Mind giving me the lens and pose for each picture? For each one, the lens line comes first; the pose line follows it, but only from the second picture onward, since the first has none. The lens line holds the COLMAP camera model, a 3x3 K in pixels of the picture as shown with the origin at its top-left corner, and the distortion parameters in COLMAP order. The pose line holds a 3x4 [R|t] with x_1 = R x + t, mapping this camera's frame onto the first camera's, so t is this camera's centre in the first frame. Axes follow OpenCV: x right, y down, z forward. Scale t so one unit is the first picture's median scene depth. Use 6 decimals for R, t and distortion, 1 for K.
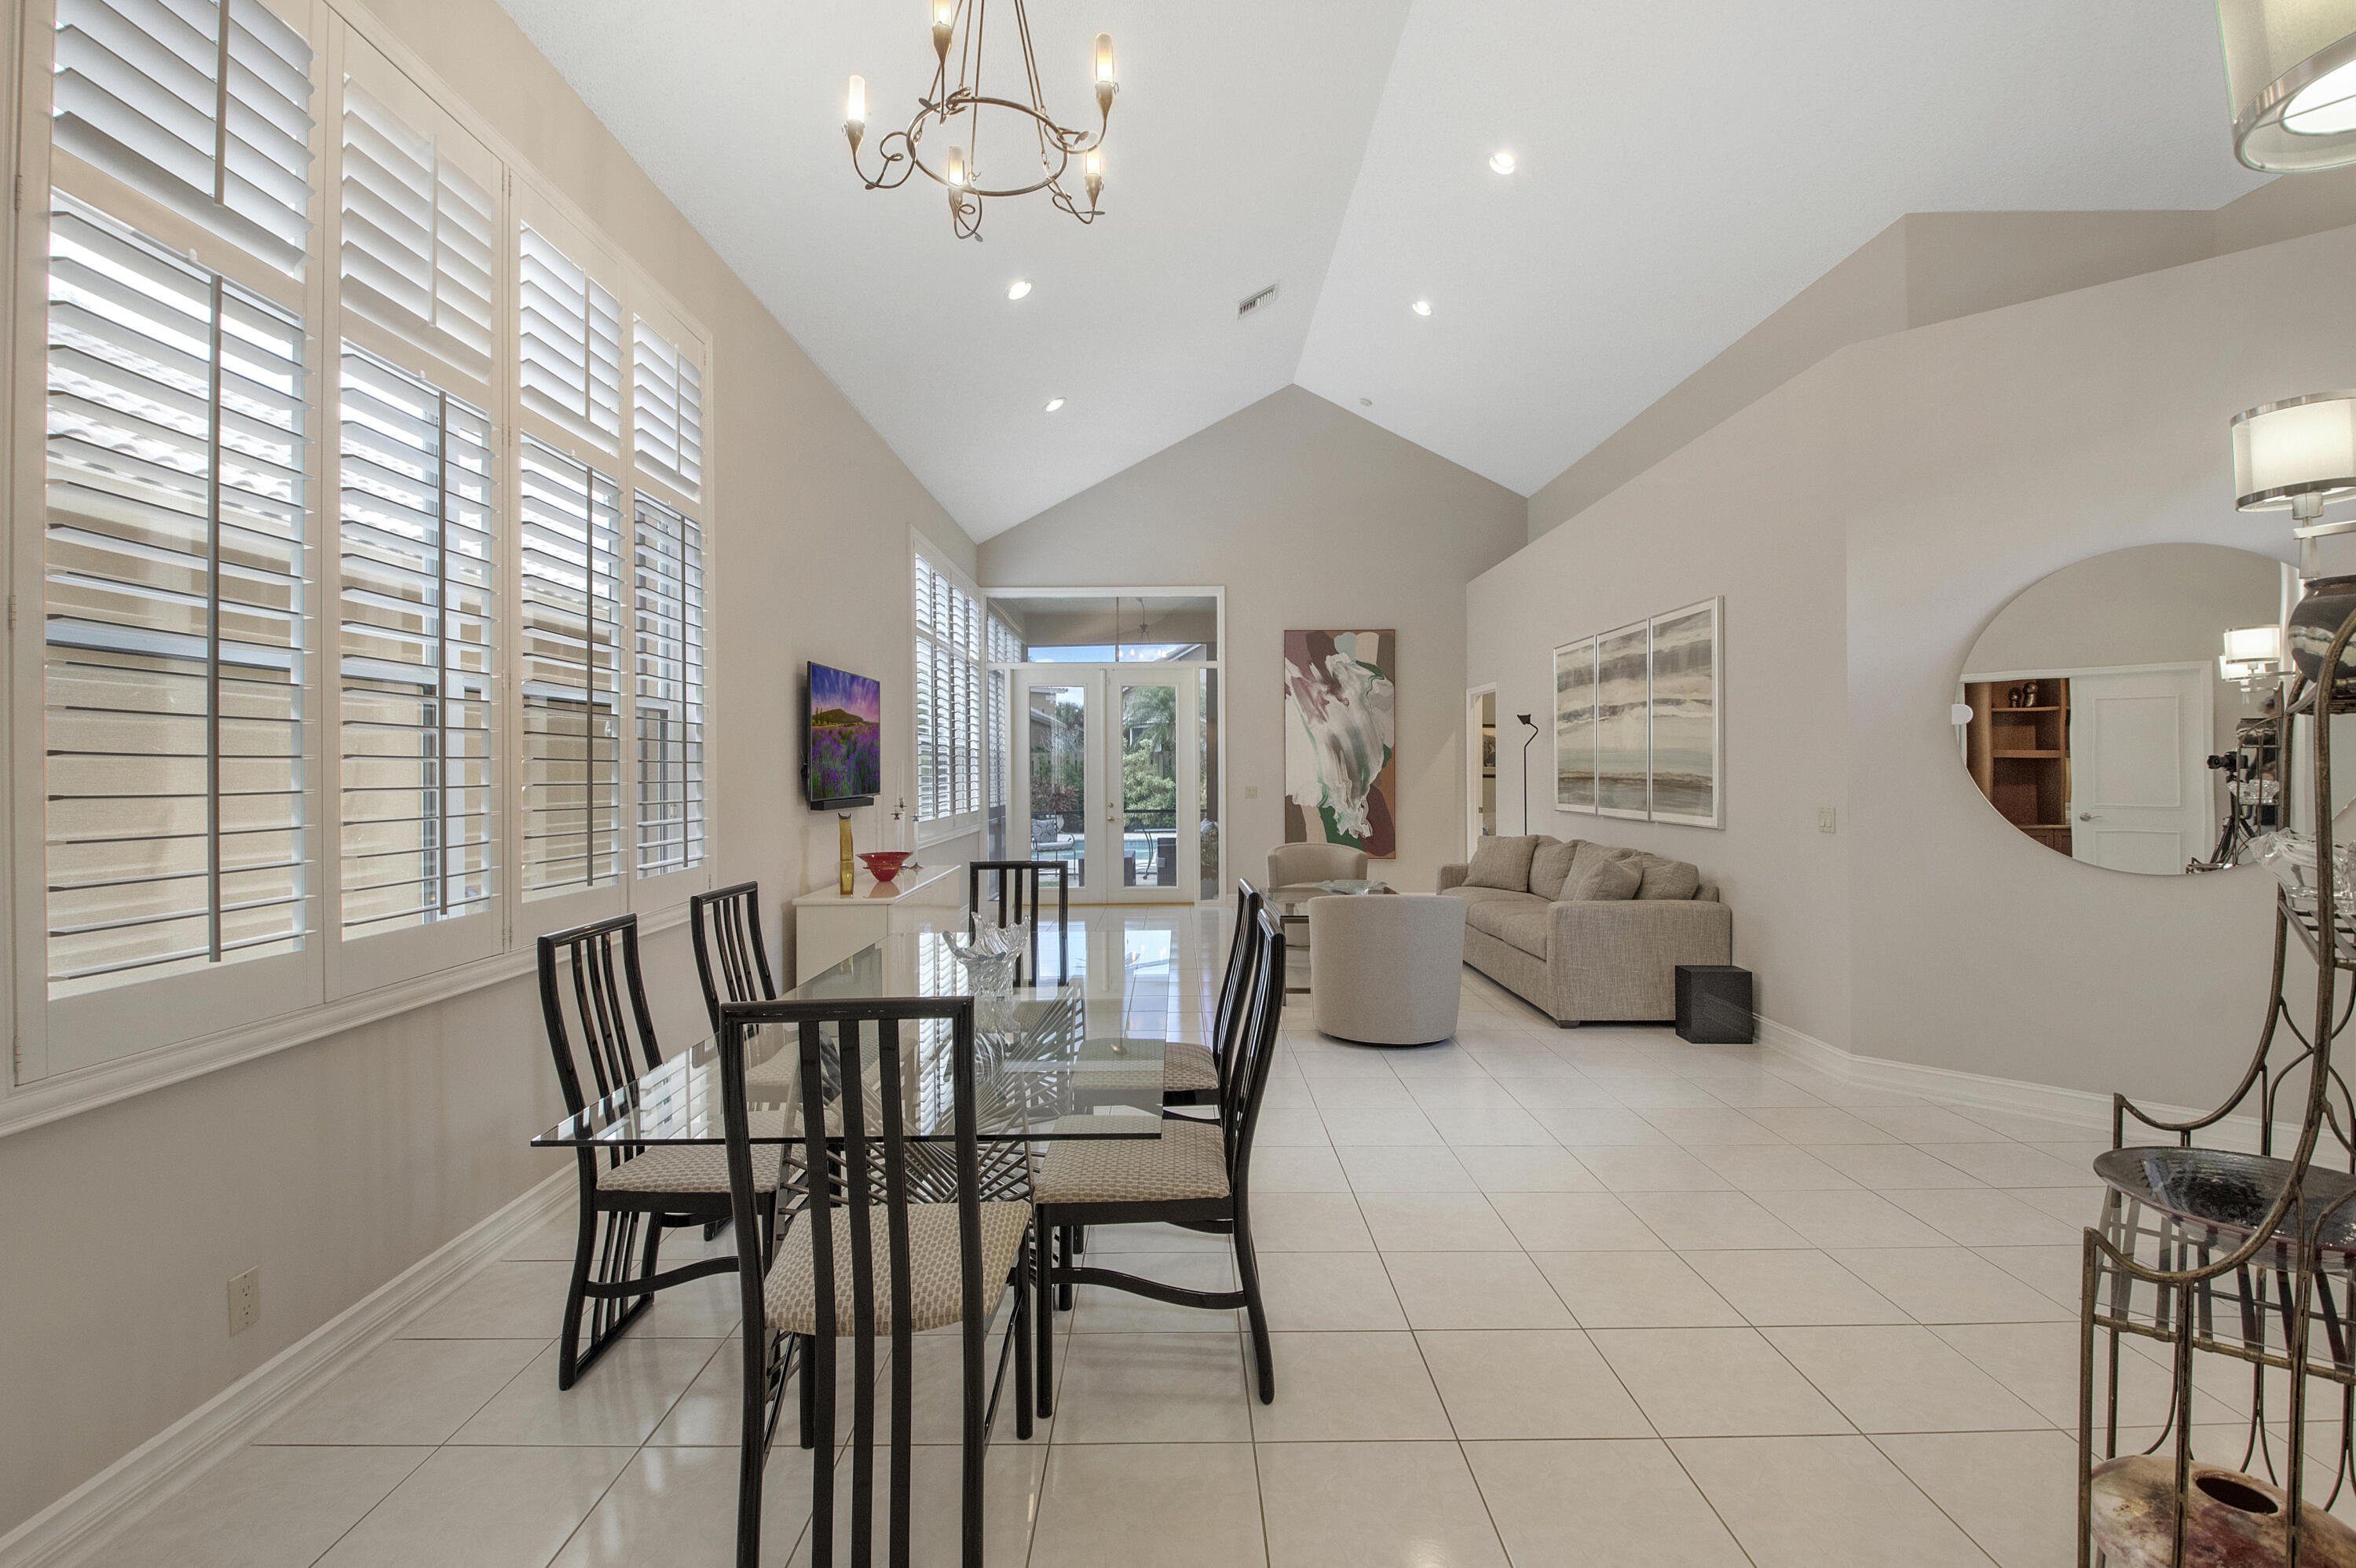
lens RADIAL K [[1045.9, 0, 1192.6], [0, 1045.9, 766.9], [0, 0, 1]] dist [0.014432, -0.019882]
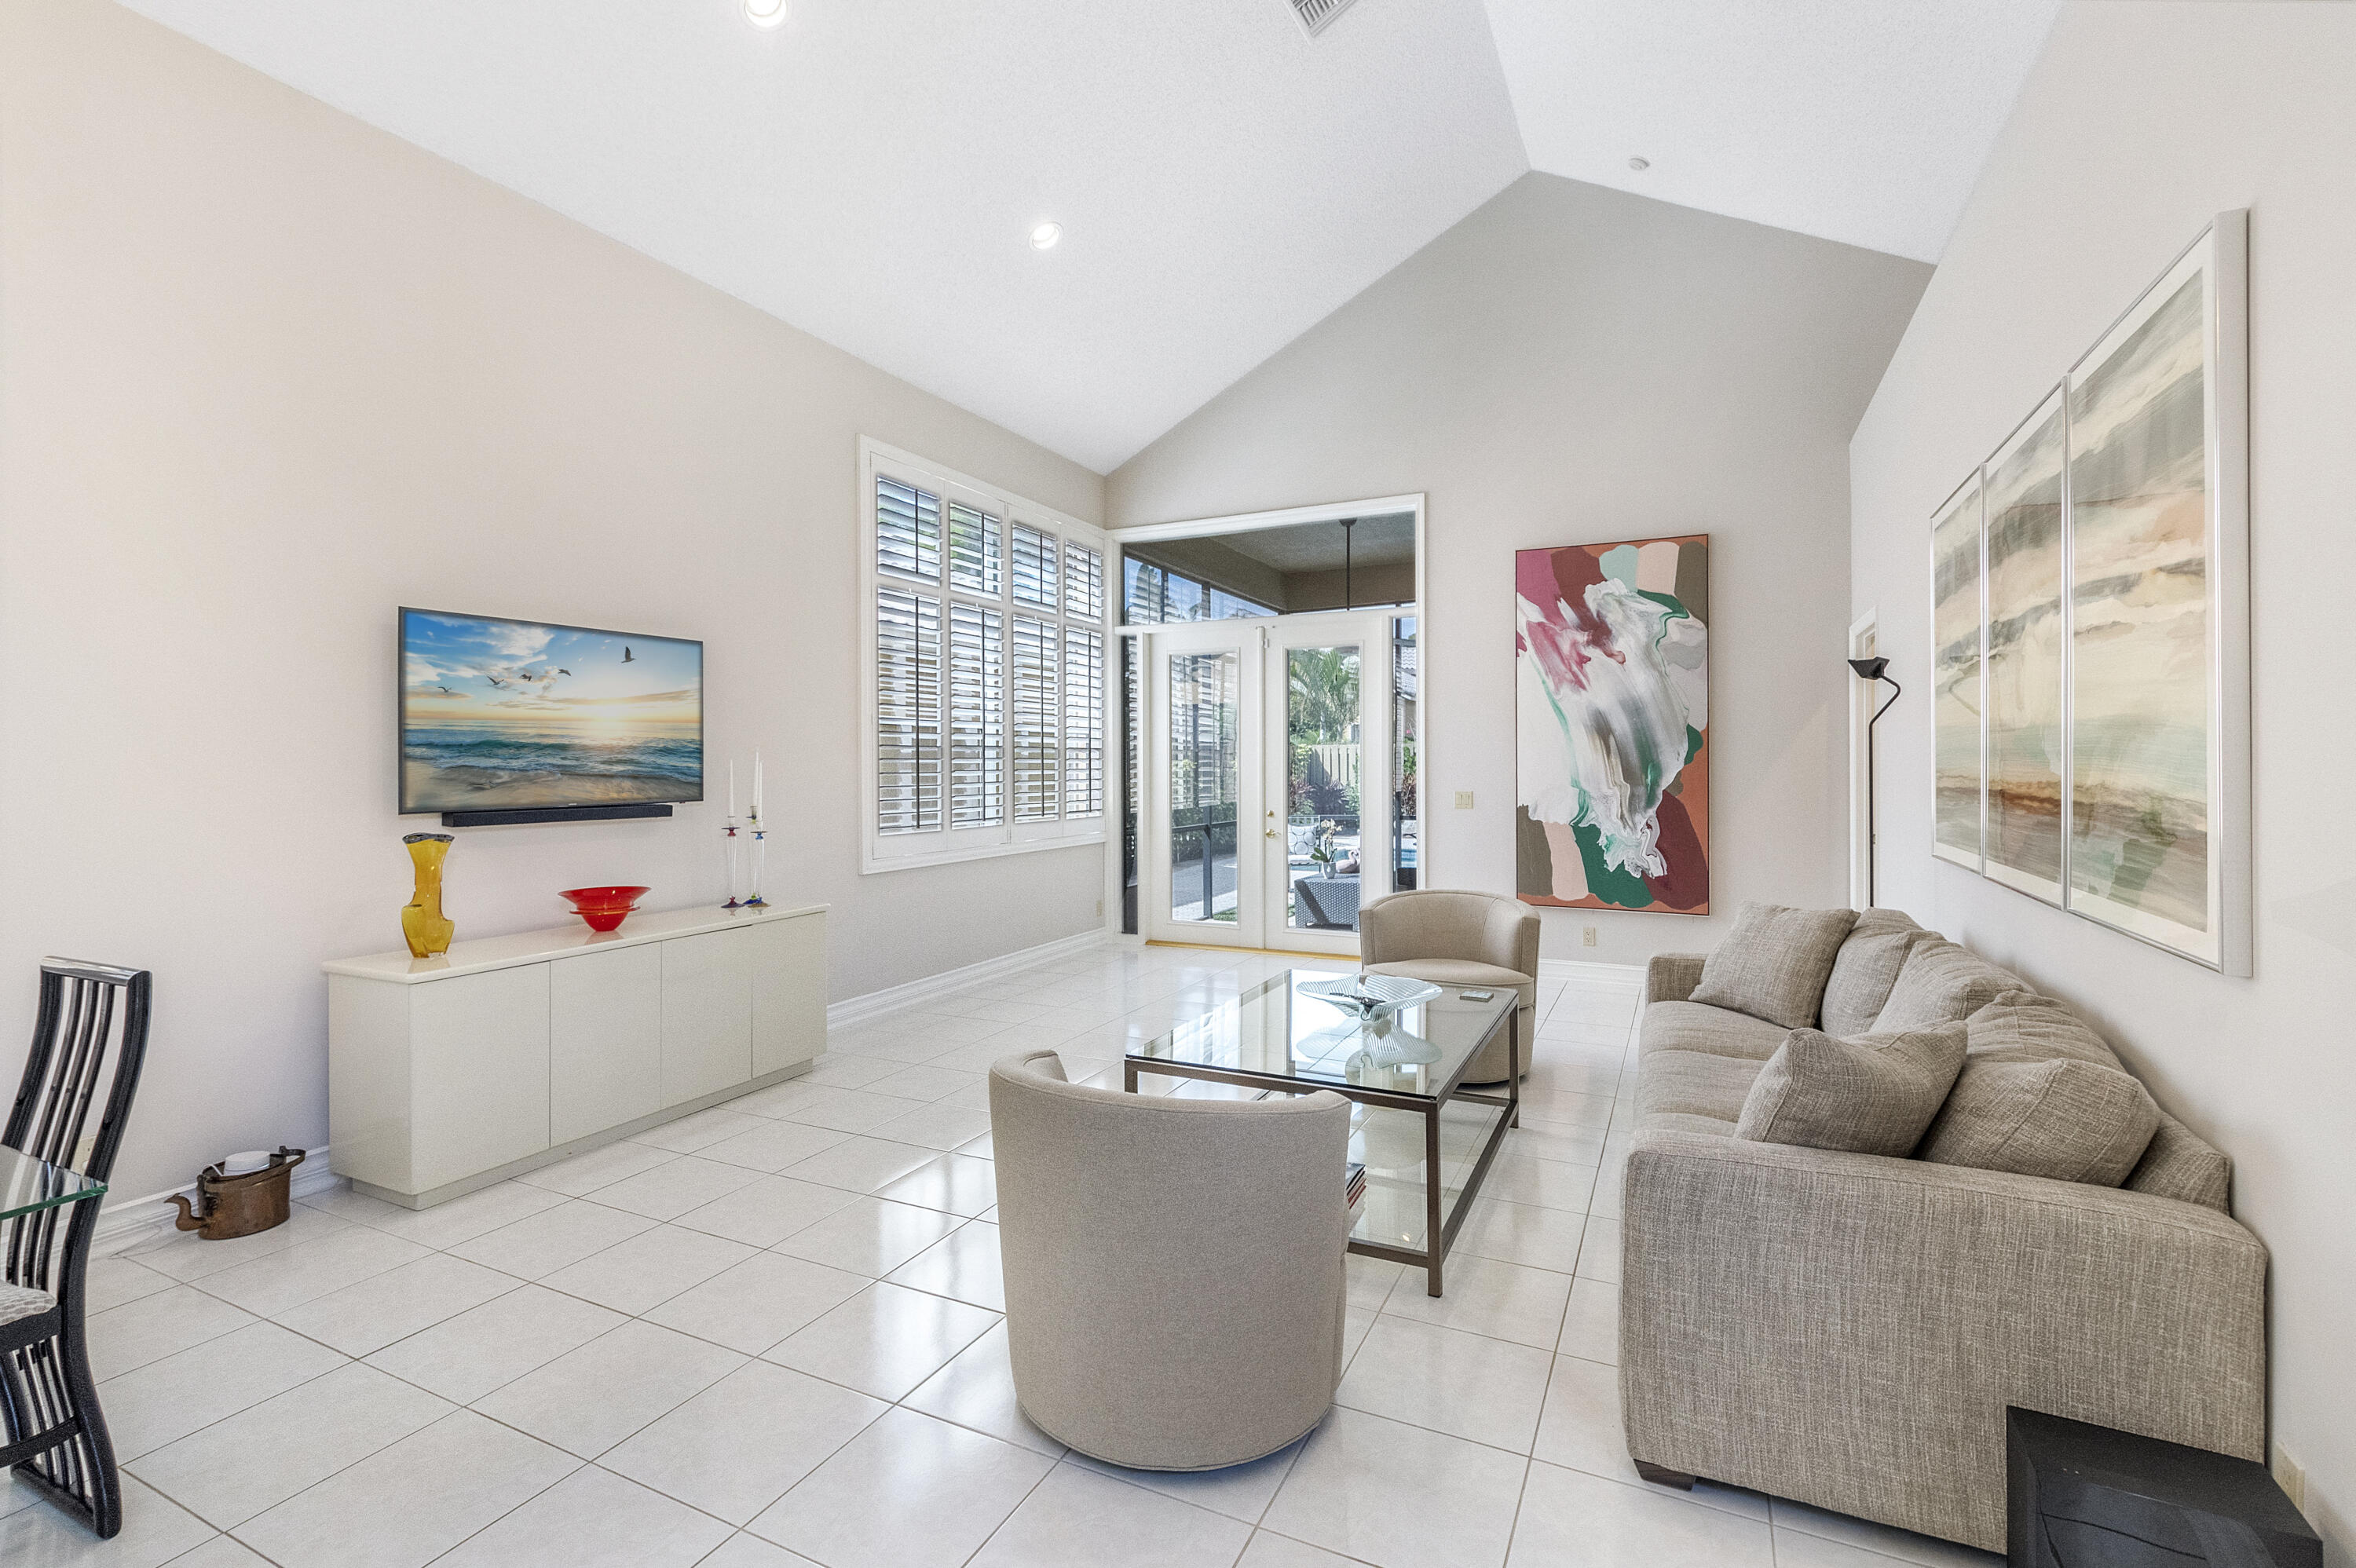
lens RADIAL K [[1074.5, 0, 1172.9], [0, 1074.5, 759.8], [0, 0, 1]] dist [-0.001684, -0.000523]
pose [[0.892867, 0.001282, -0.450318, 0.197225], [-0.000685, 0.999999, 0.001488, -0.002087], [0.450319, -0.001020, 0.892867, 0.311391]]
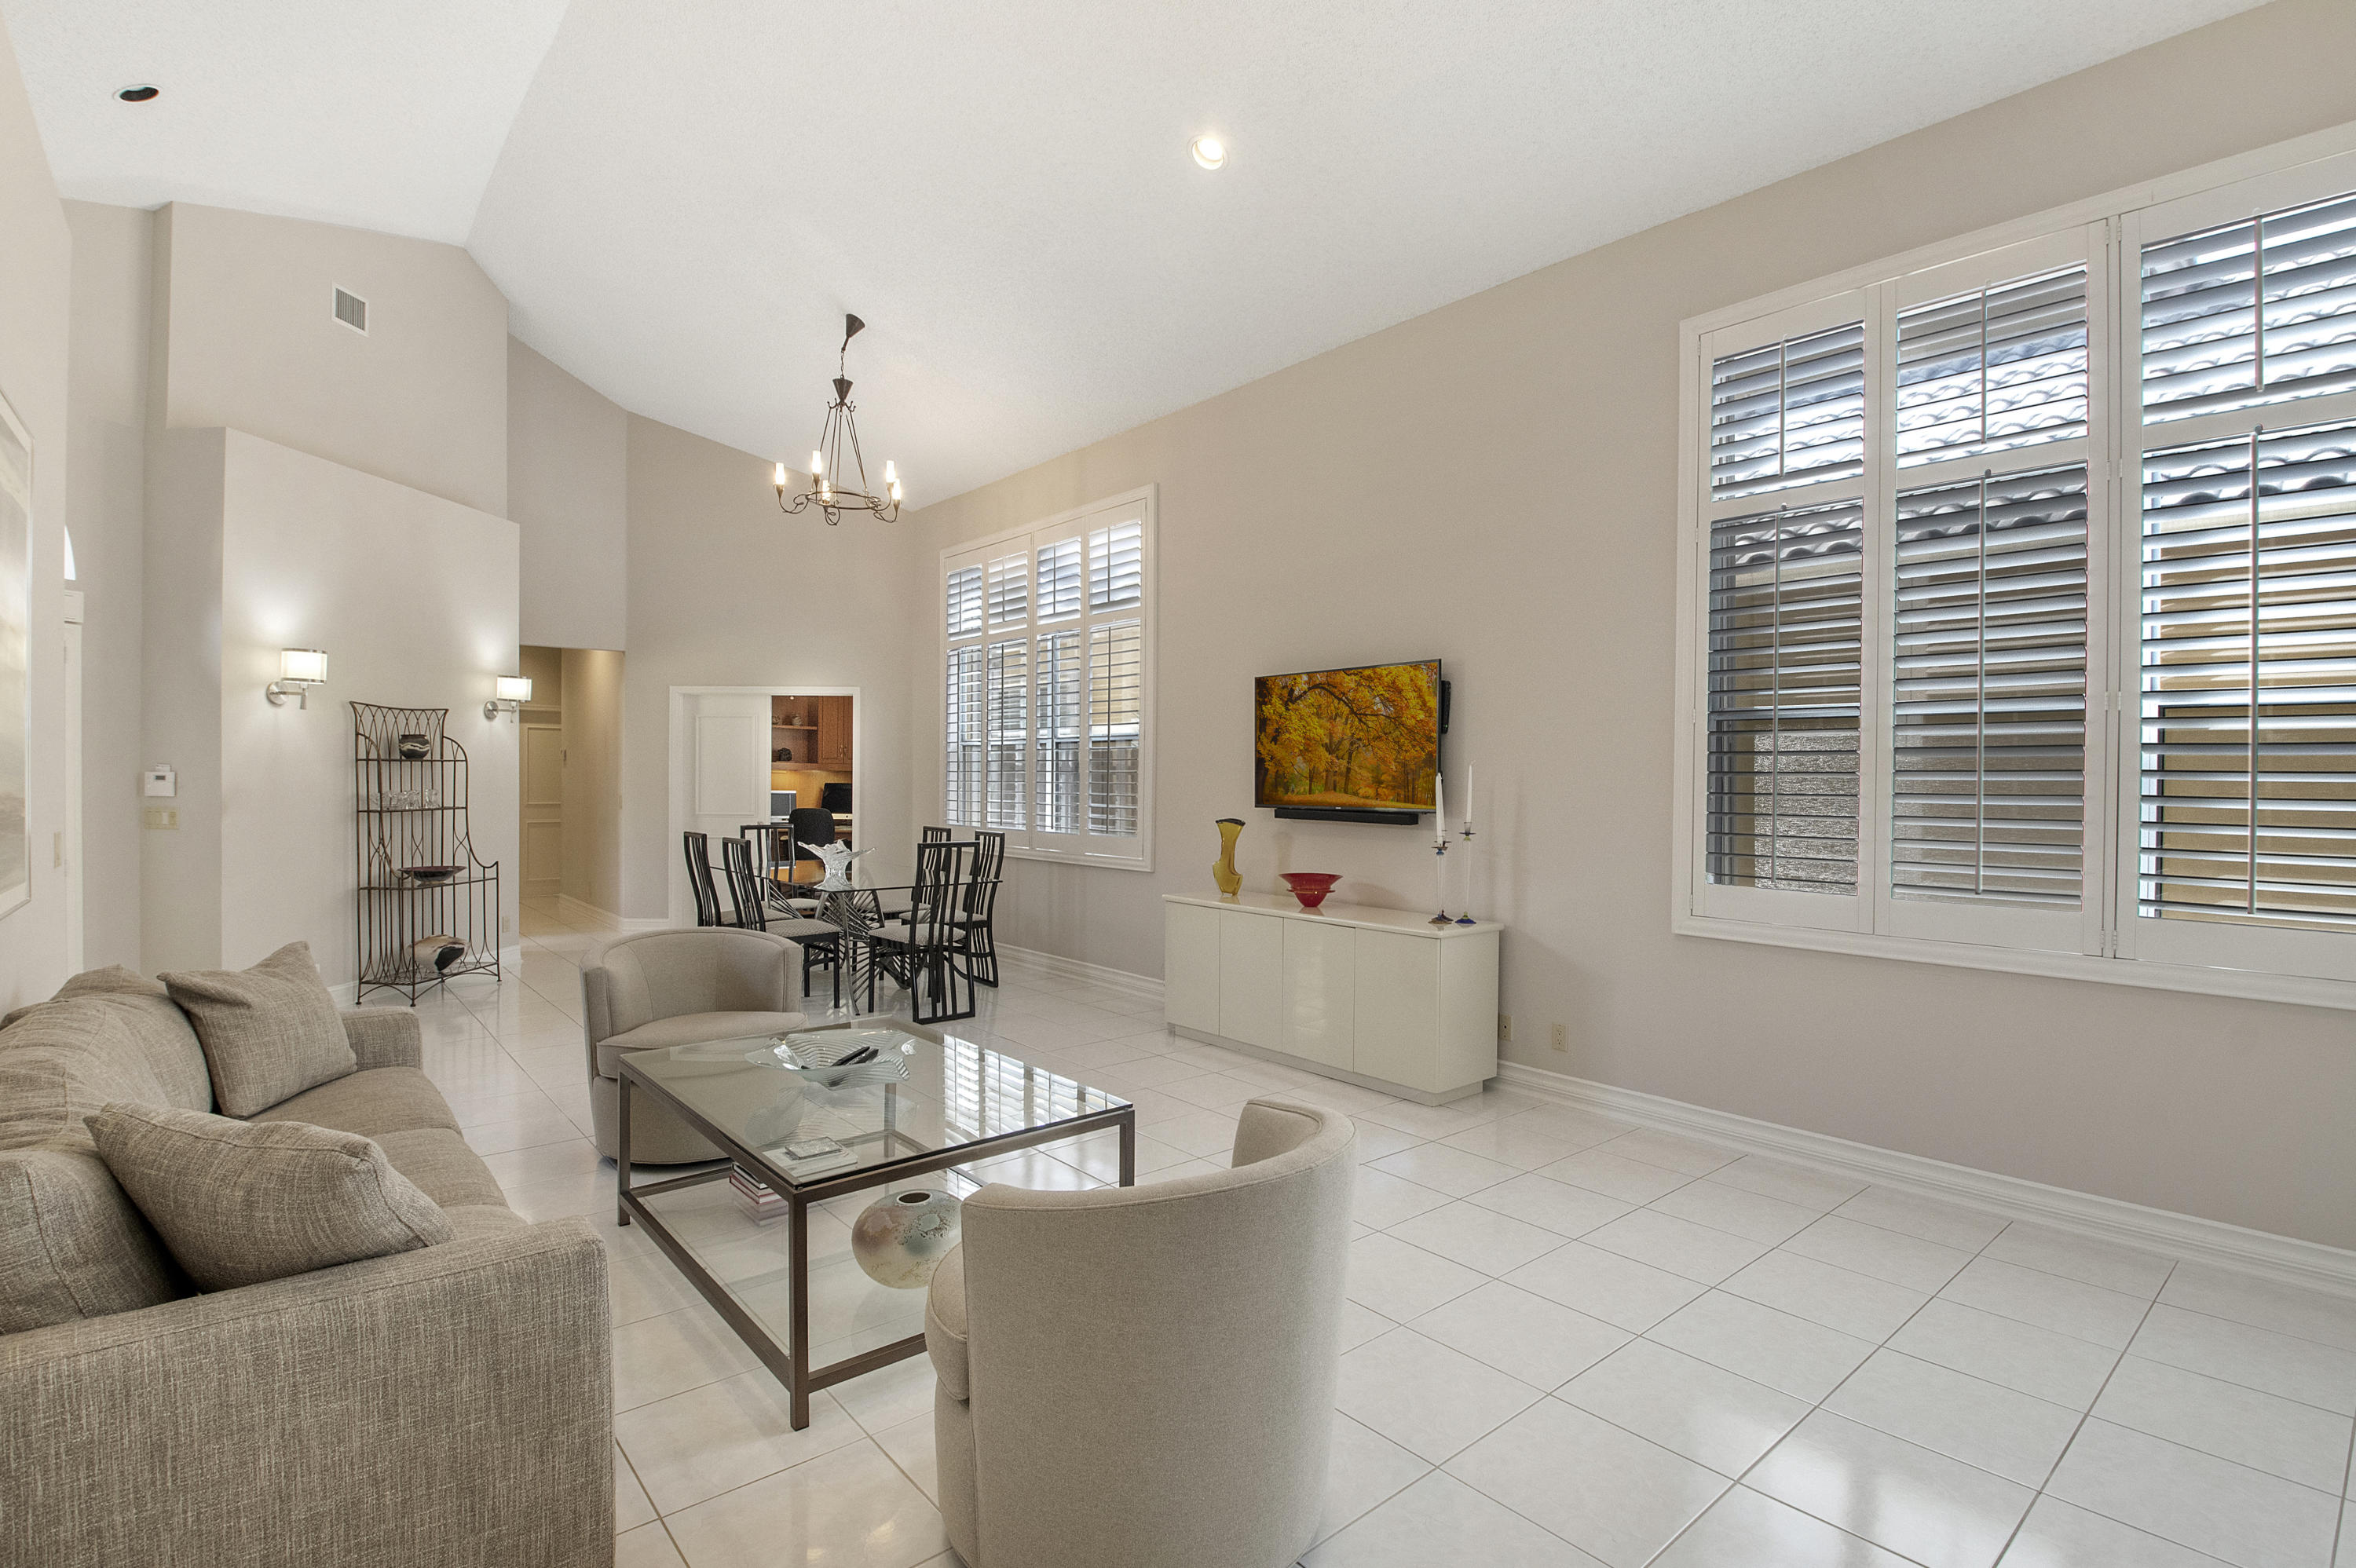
lens RADIAL K [[1102.1, 0, 1226.6], [0, 1102.1, 788.4], [0, 0, 1]] dist [-0.000105, -0.014727]
pose [[-0.758525, 0.007090, -0.651605, 0.198383], [-0.001558, 0.999918, 0.012694, -0.000865], [0.651642, 0.010644, -0.758452, 0.945192]]
